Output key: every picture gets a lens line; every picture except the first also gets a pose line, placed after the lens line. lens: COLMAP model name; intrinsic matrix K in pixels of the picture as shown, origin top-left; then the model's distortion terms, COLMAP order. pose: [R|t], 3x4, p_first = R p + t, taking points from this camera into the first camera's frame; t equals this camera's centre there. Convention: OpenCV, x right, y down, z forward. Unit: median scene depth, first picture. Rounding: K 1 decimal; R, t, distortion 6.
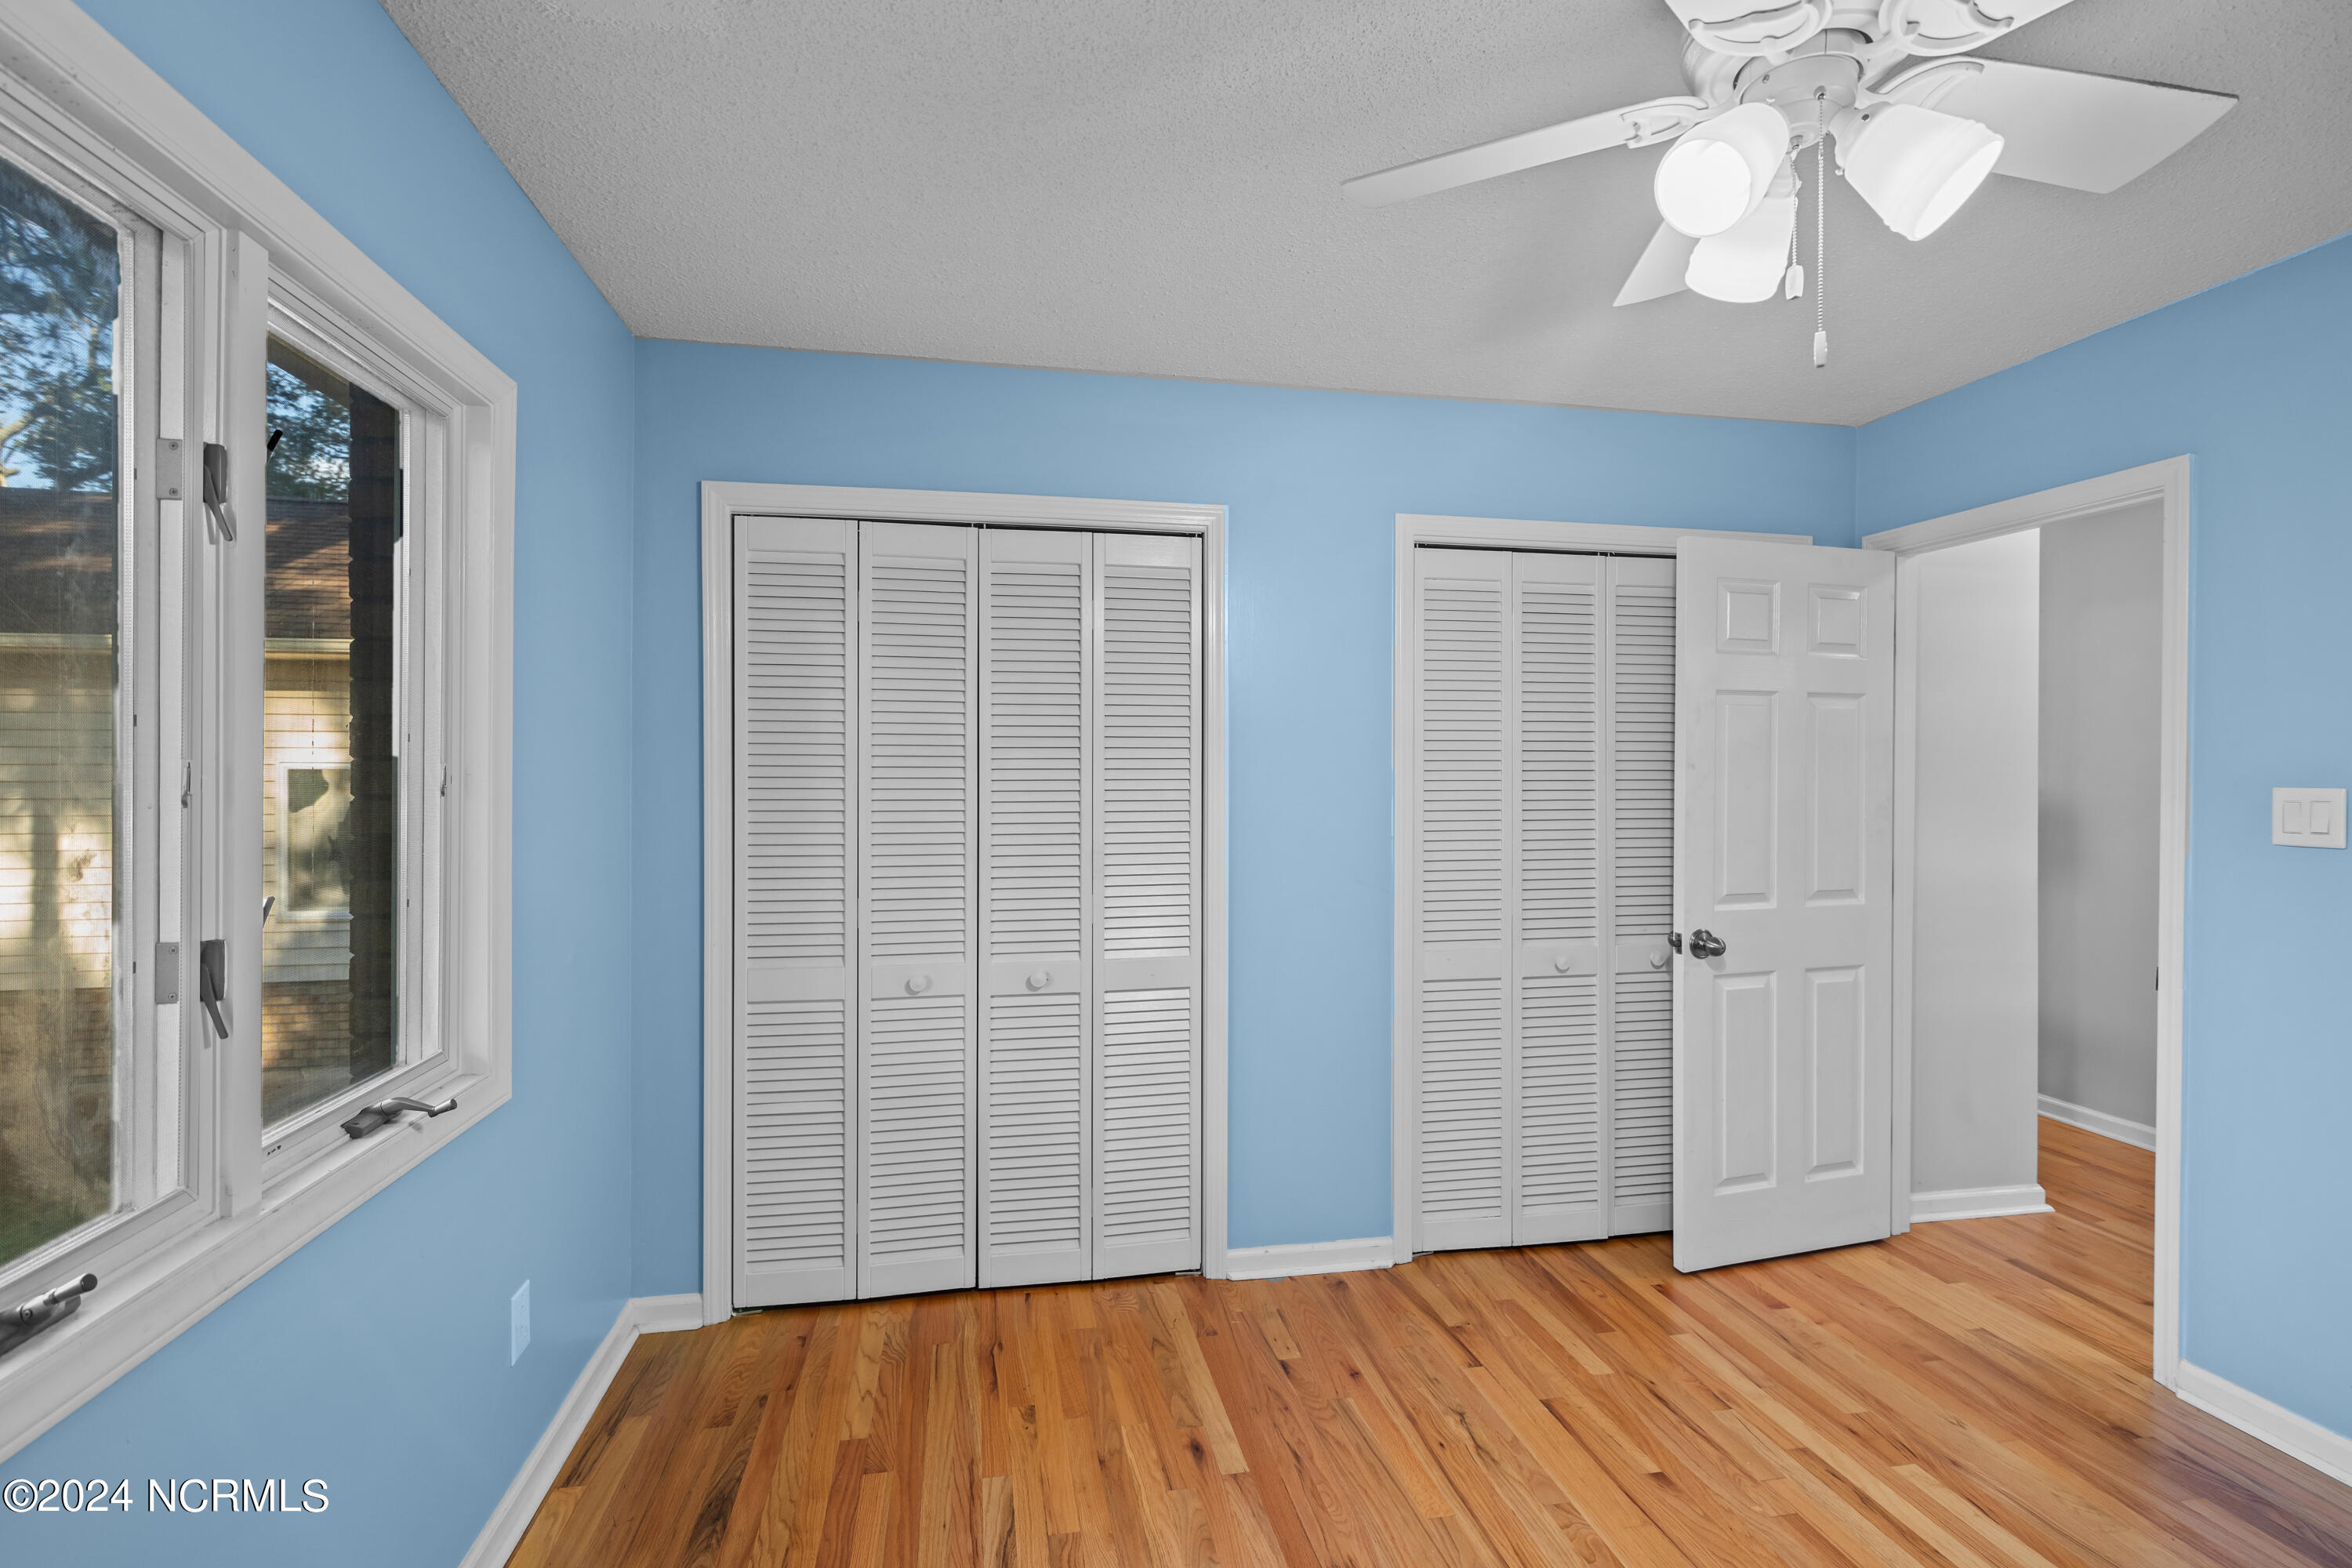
lens RADIAL K [[1079.4, 0, 1164.2], [0, 1079.4, 764.7], [0, 0, 1]] dist [0.000788, 0.000664]
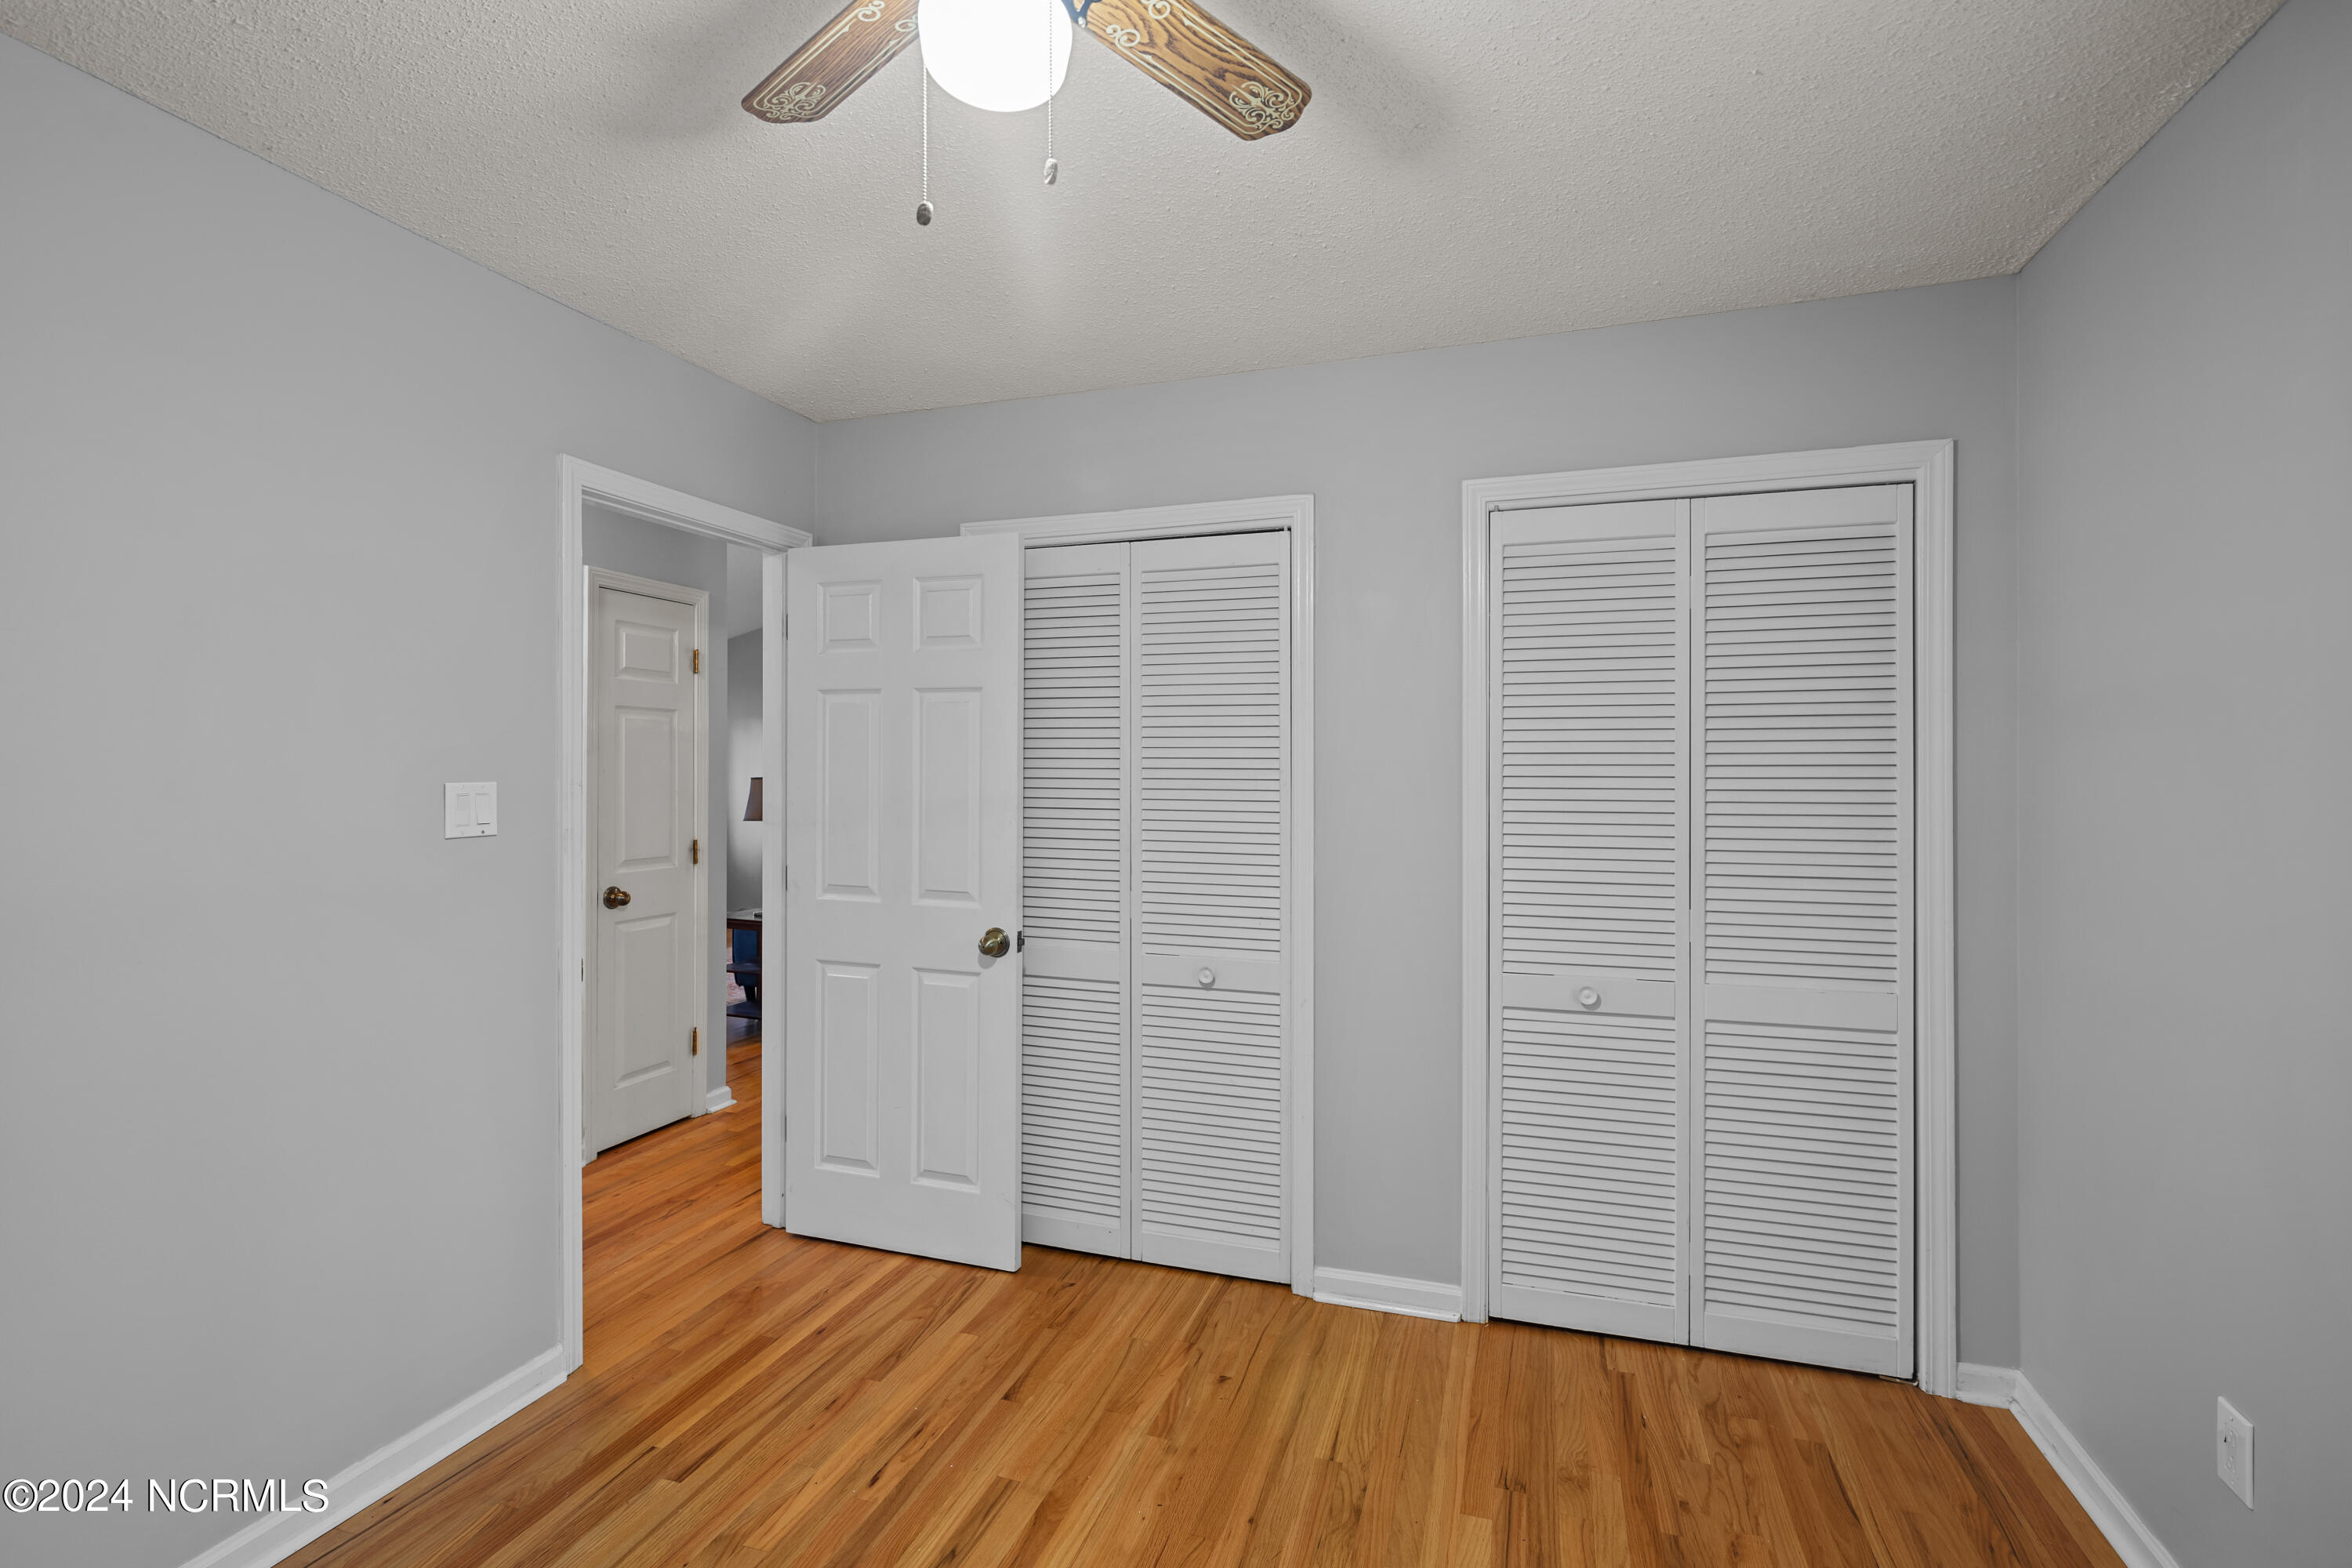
lens RADIAL K [[1099.4, 0, 1177.9], [0, 1099.4, 762.1], [0, 0, 1]] dist [0.019241, 0.000231]
pose [[0.881721, -0.001577, -0.471768, 0.479329], [0.000476, 0.999997, -0.002454, 0.001512], [0.471770, 0.001939, 0.881719, 0.084715]]
